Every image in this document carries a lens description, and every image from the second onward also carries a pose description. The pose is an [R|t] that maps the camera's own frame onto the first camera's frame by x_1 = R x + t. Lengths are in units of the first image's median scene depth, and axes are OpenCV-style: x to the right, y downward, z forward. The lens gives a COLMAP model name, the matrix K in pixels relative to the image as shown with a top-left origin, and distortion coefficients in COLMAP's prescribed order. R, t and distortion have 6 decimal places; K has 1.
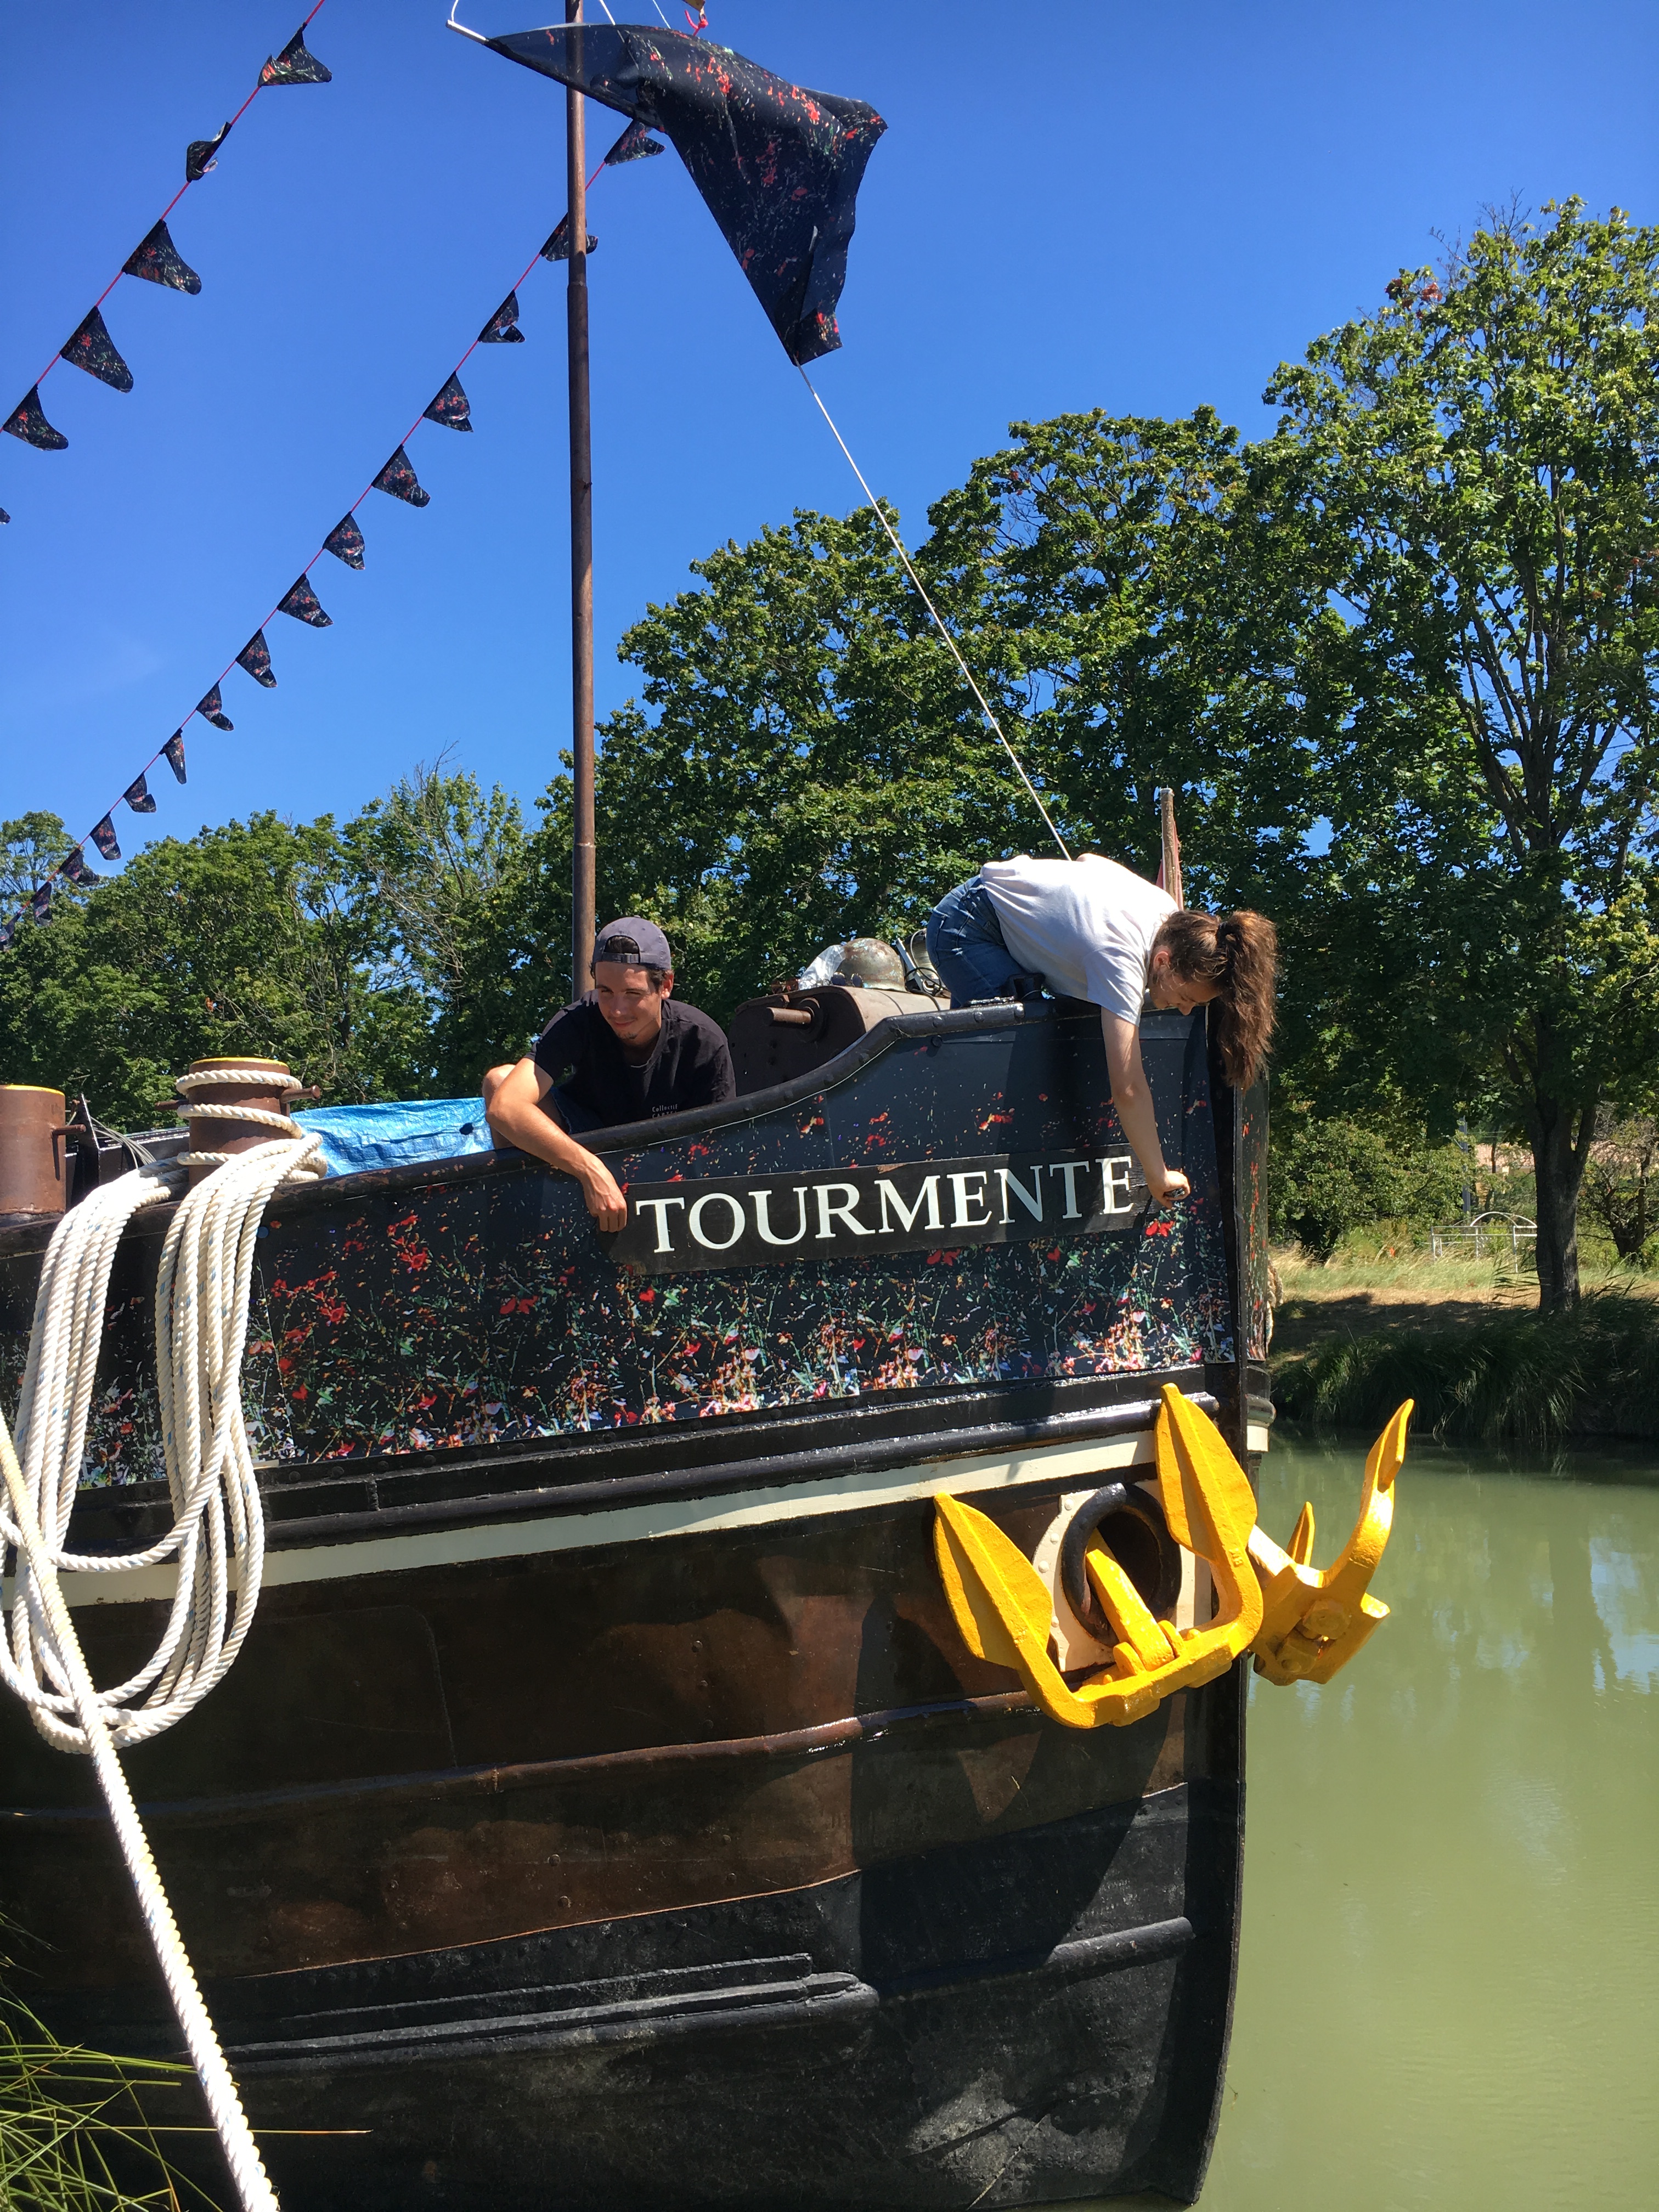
lens RADIAL K [[1879.4, 0, 829.5], [0, 1879.4, 1106.0], [0, 0, 1]] dist [0.070515, -0.084664]
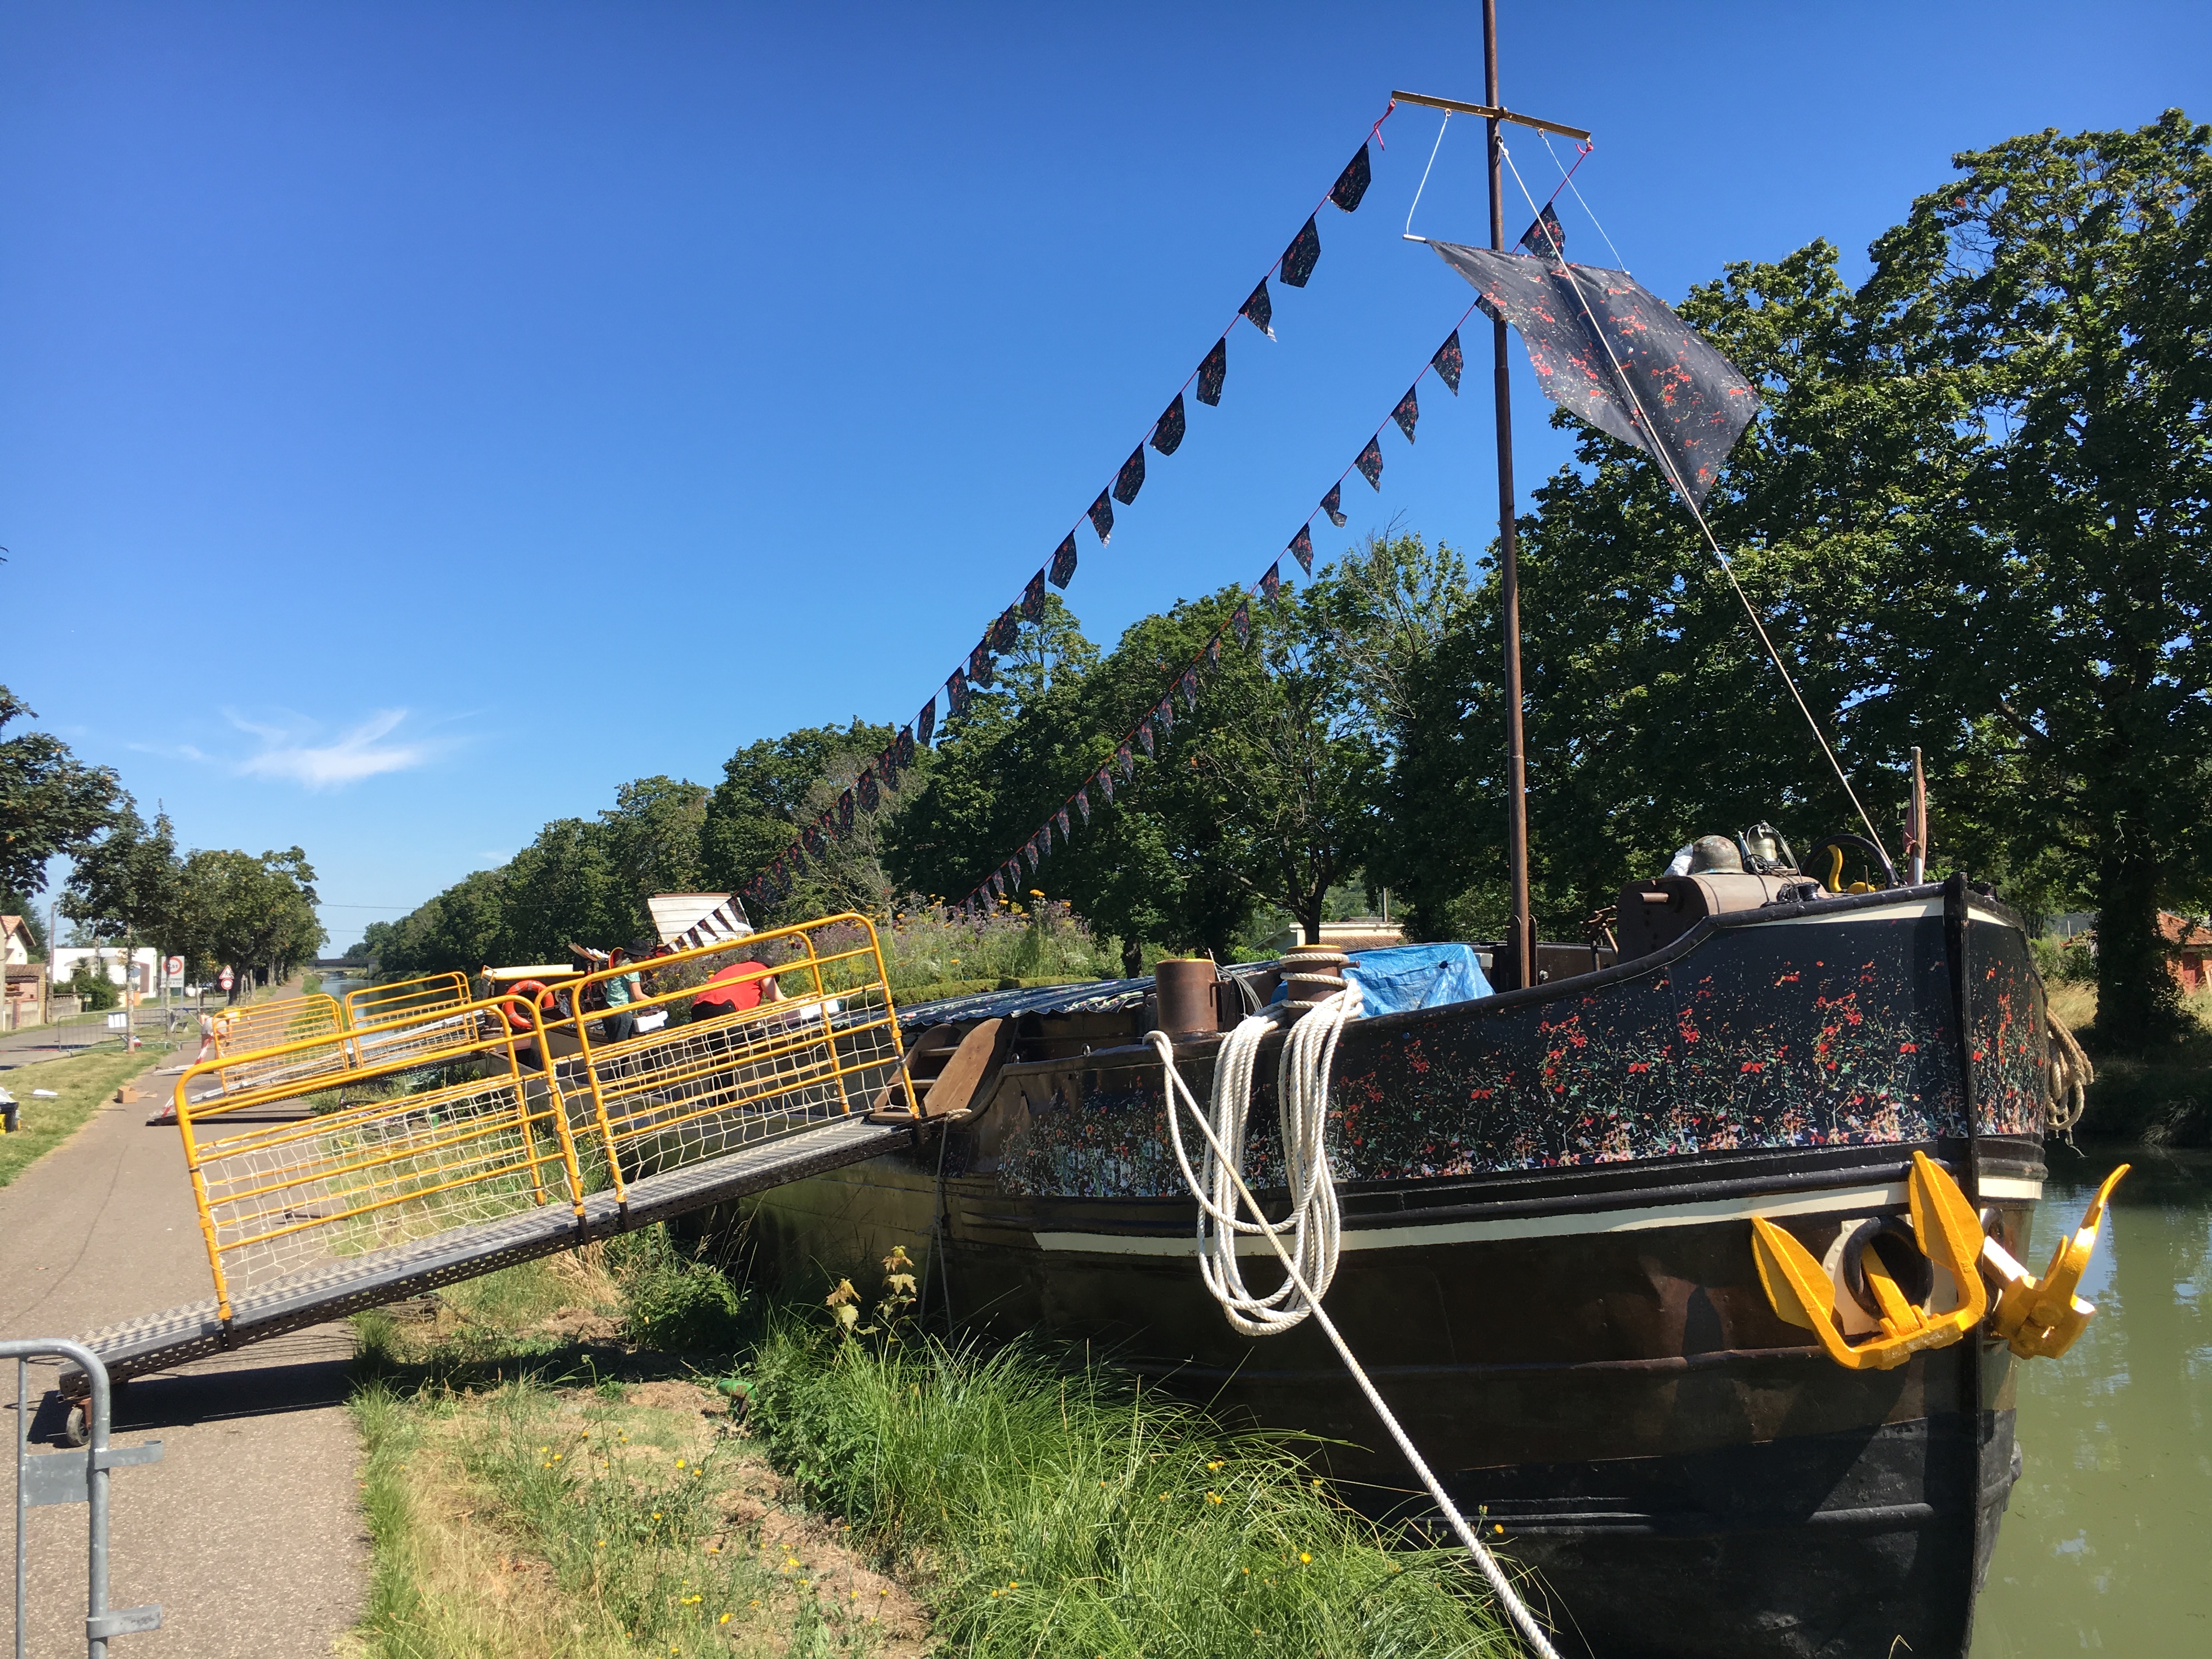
lens RADIAL K [[1879.4, 0, 1106.0], [0, 1879.4, 829.5], [0, 0, 1]] dist [0.070515, -0.084664]
pose [[0.937297, -0.030684, -0.347179, 0.108418], [0.031962, 0.999487, -0.002046, -0.130958], [0.347063, -0.009179, 0.937797, -0.667060]]
